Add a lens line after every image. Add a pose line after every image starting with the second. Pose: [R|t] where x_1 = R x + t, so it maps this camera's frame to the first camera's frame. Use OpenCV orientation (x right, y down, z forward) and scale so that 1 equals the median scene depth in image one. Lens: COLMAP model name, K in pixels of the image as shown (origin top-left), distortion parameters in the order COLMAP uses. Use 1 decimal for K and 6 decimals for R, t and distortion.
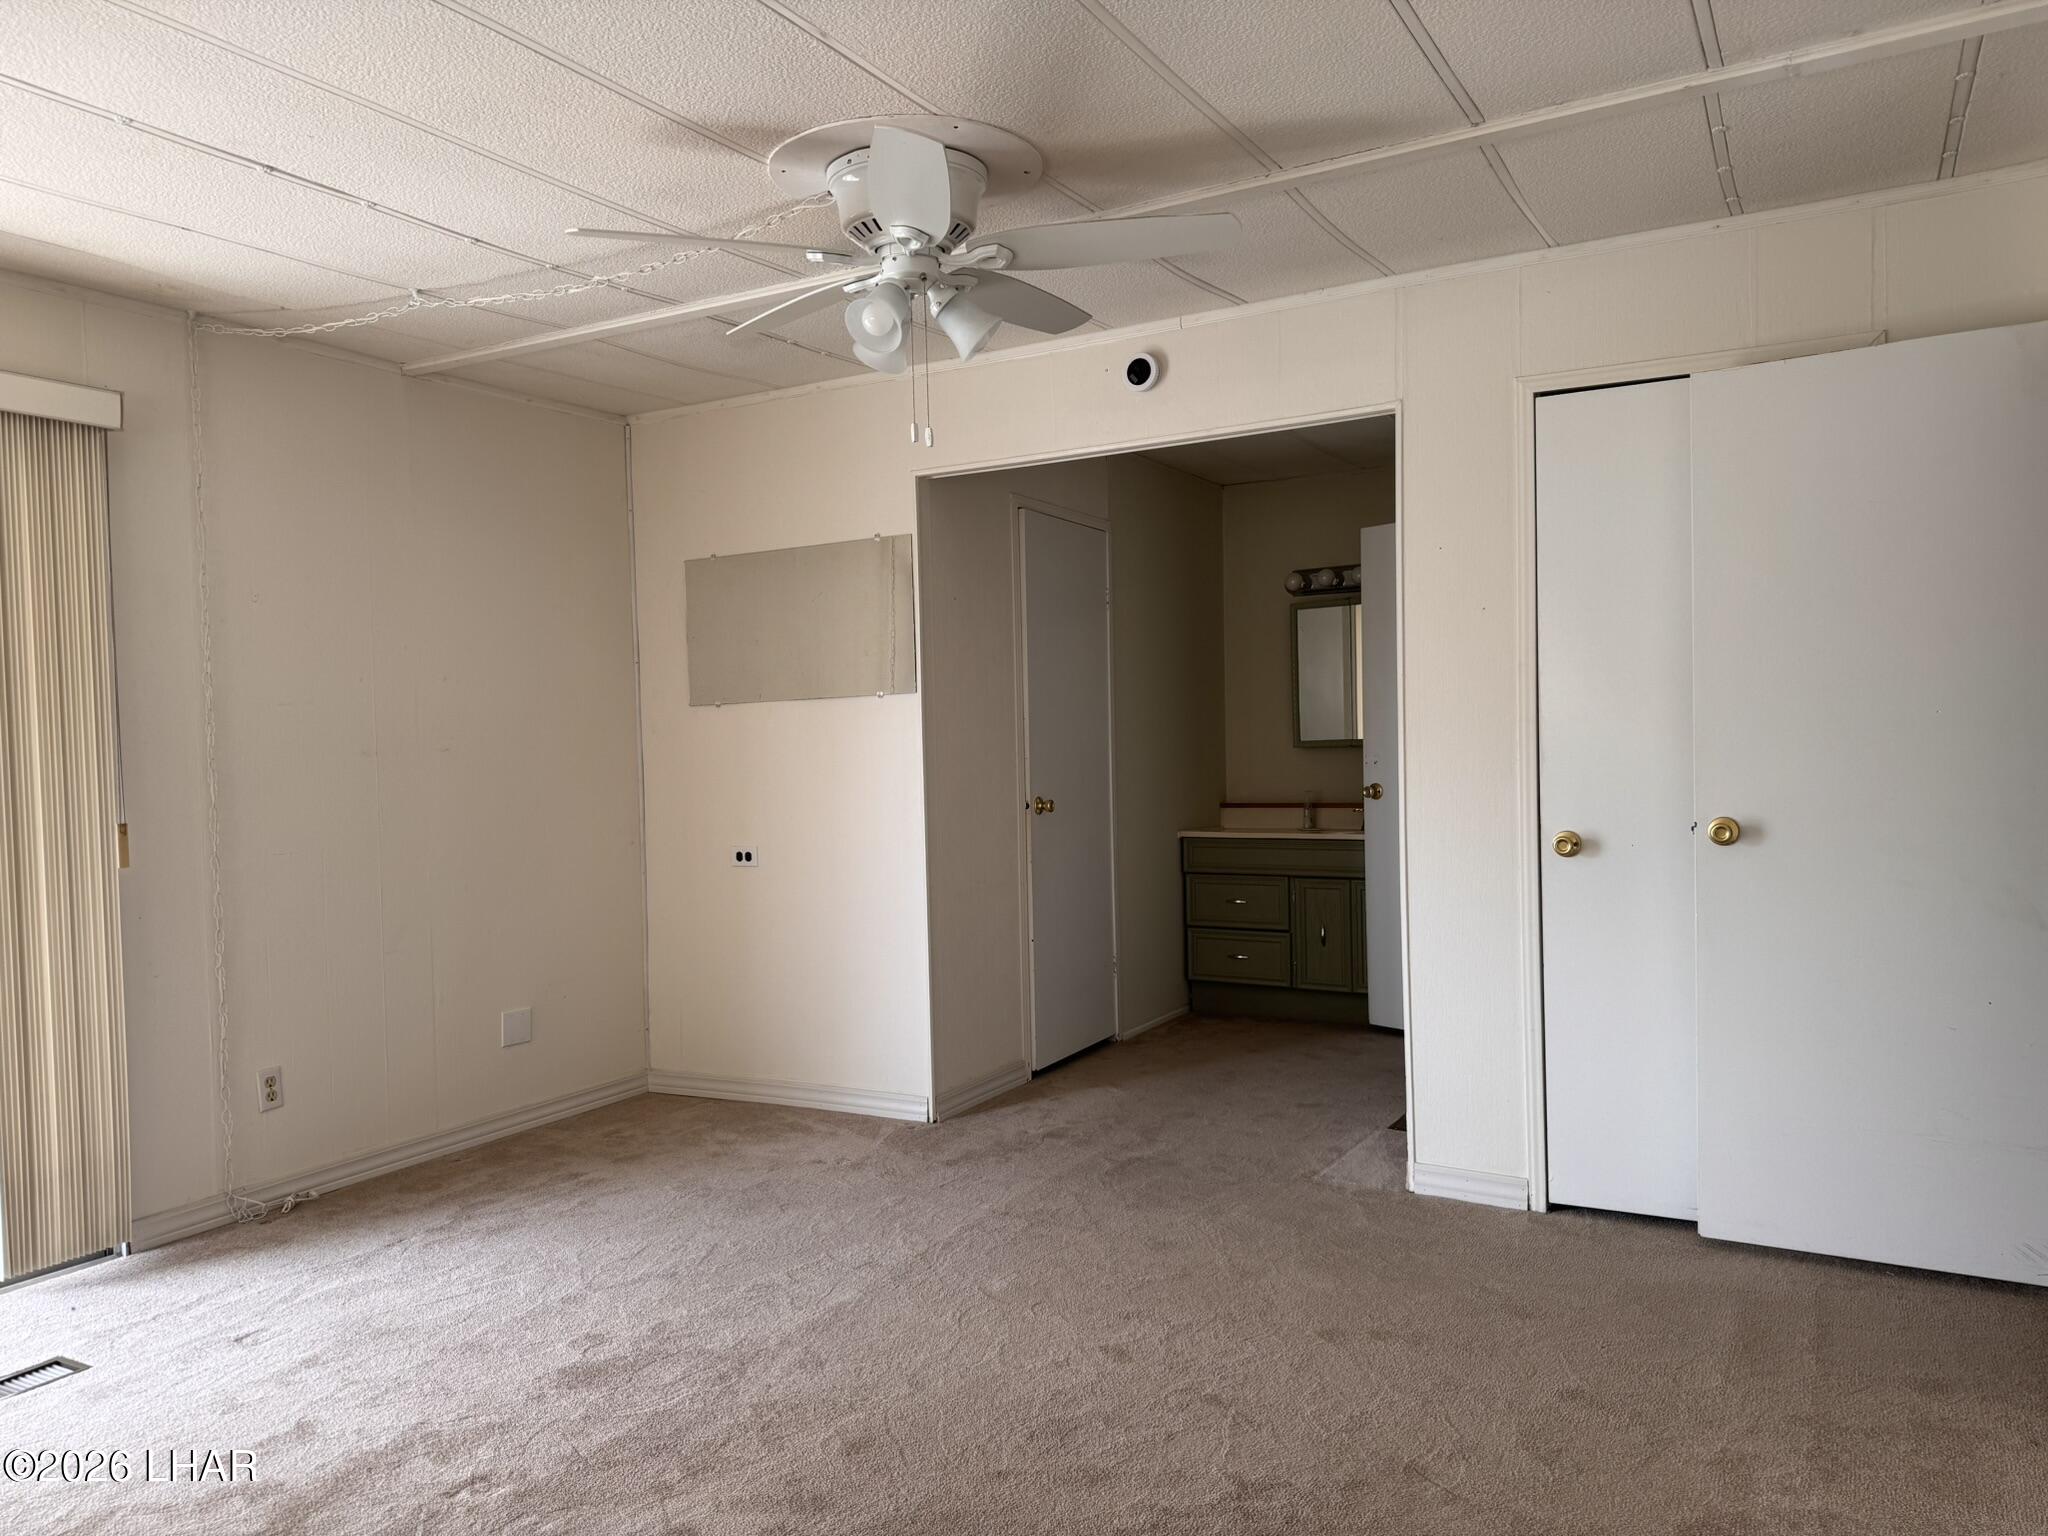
lens RADIAL K [[1454.1, 0, 1024.0], [0, 1454.1, 768.0], [0, 0, 1]] dist [0.084600, -0.156609]
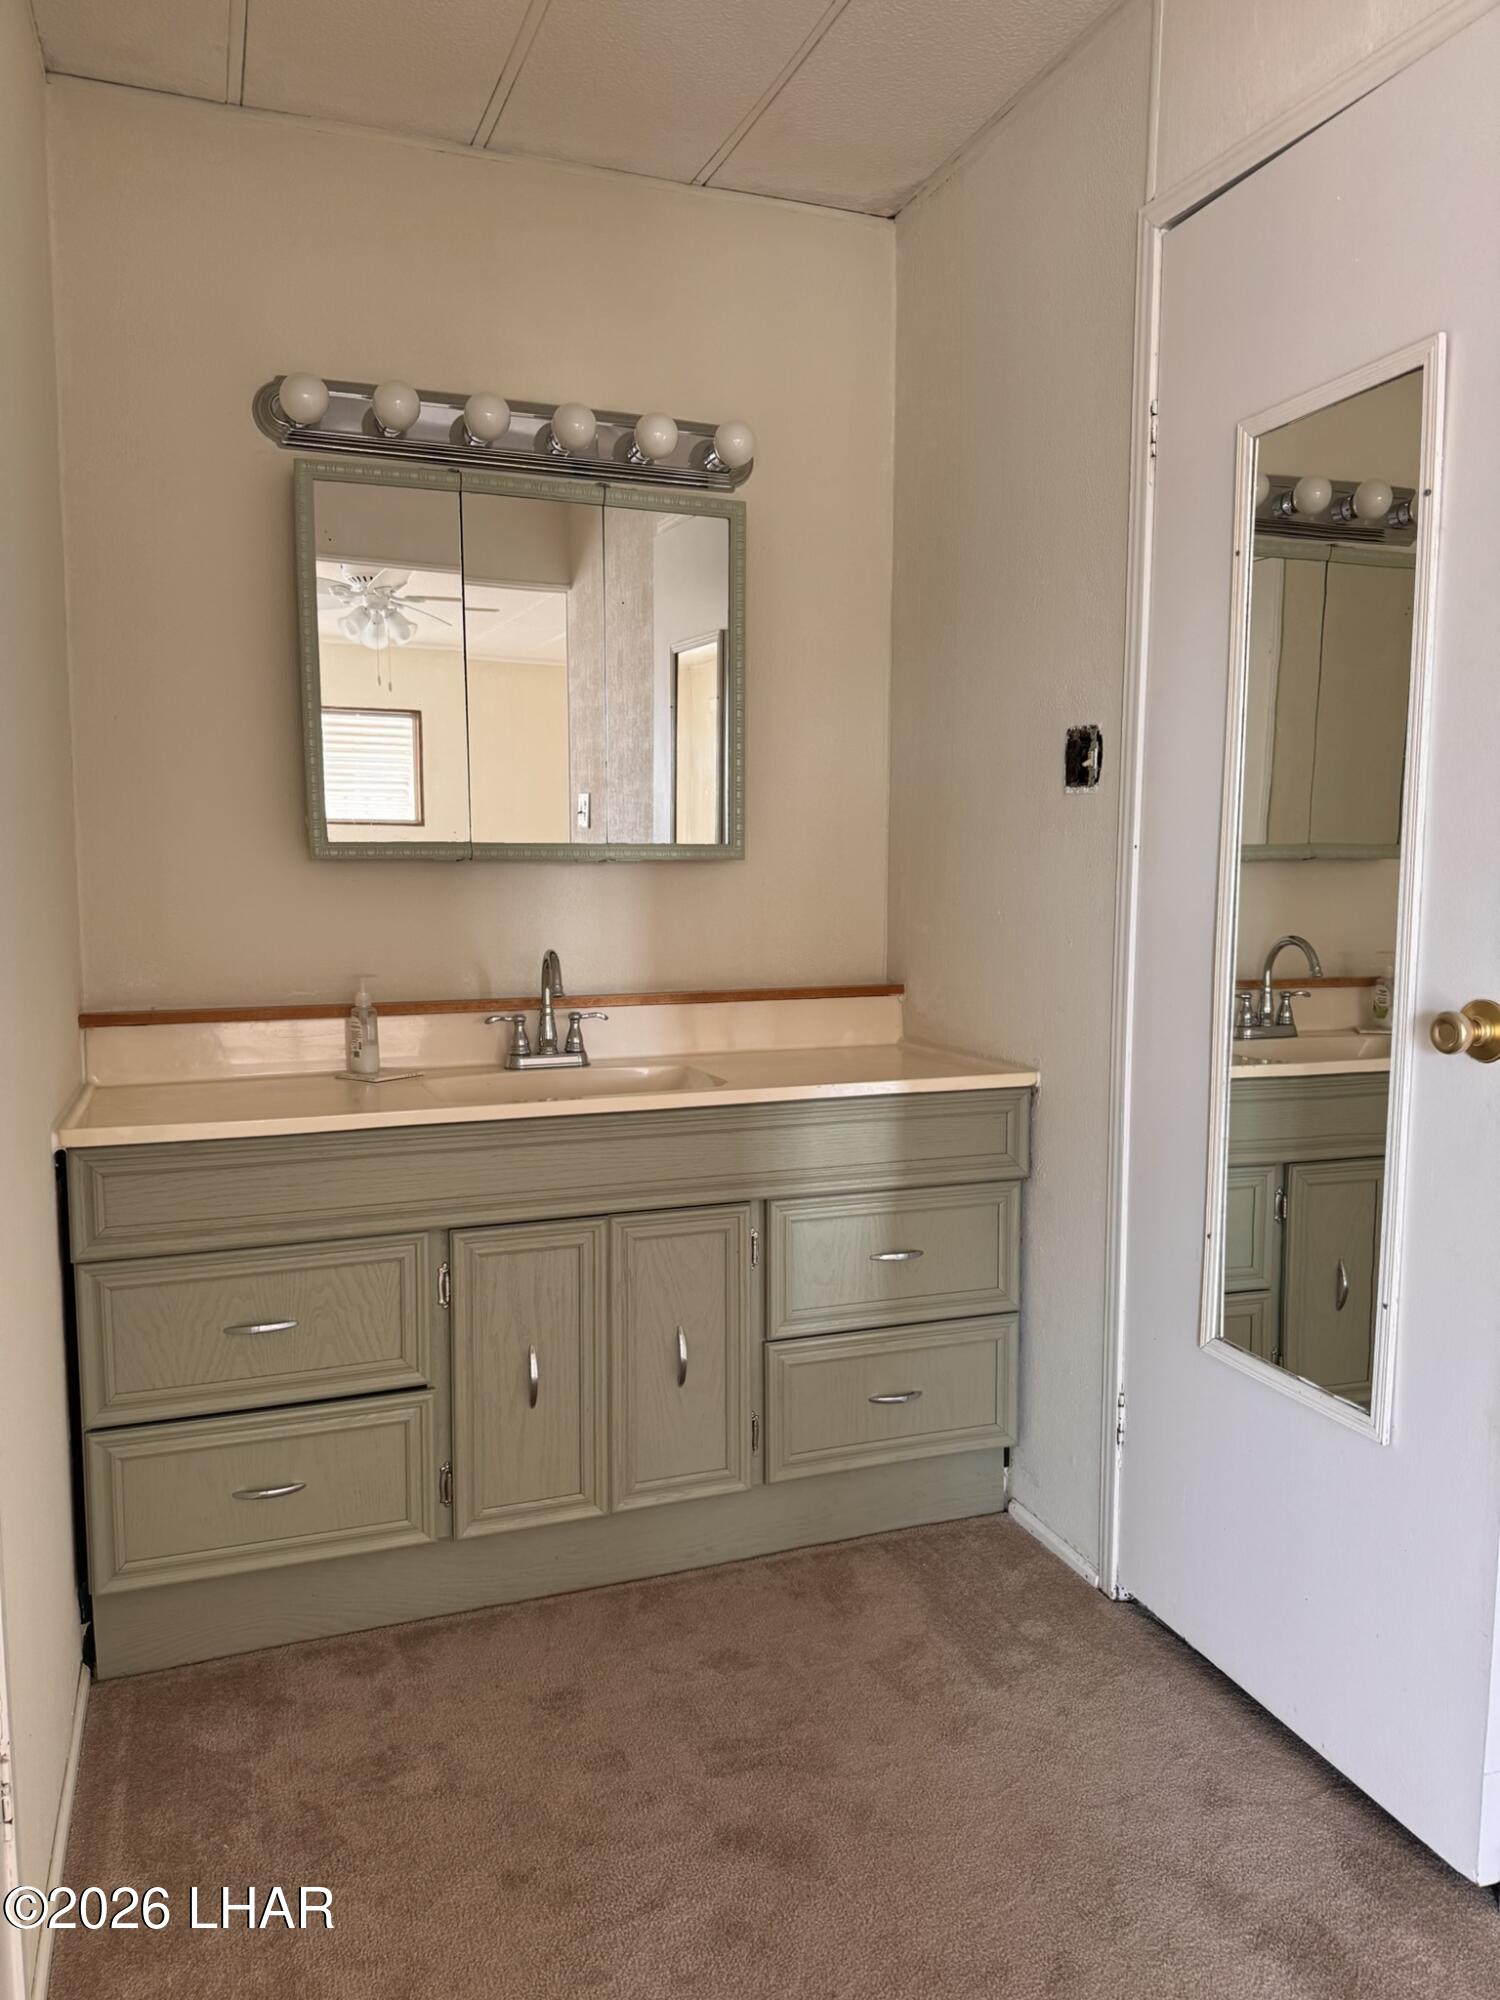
lens RADIAL K [[1398.0, 0, 750.0], [0, 1398.0, 1000.0], [0, 0, 1]] dist [0.081918, -0.087158]
pose [[0.637482, -0.050278, 0.768823, -0.024423], [0.004094, 0.998075, 0.061875, -0.000537], [-0.770454, -0.036297, 0.636461, 0.705653]]
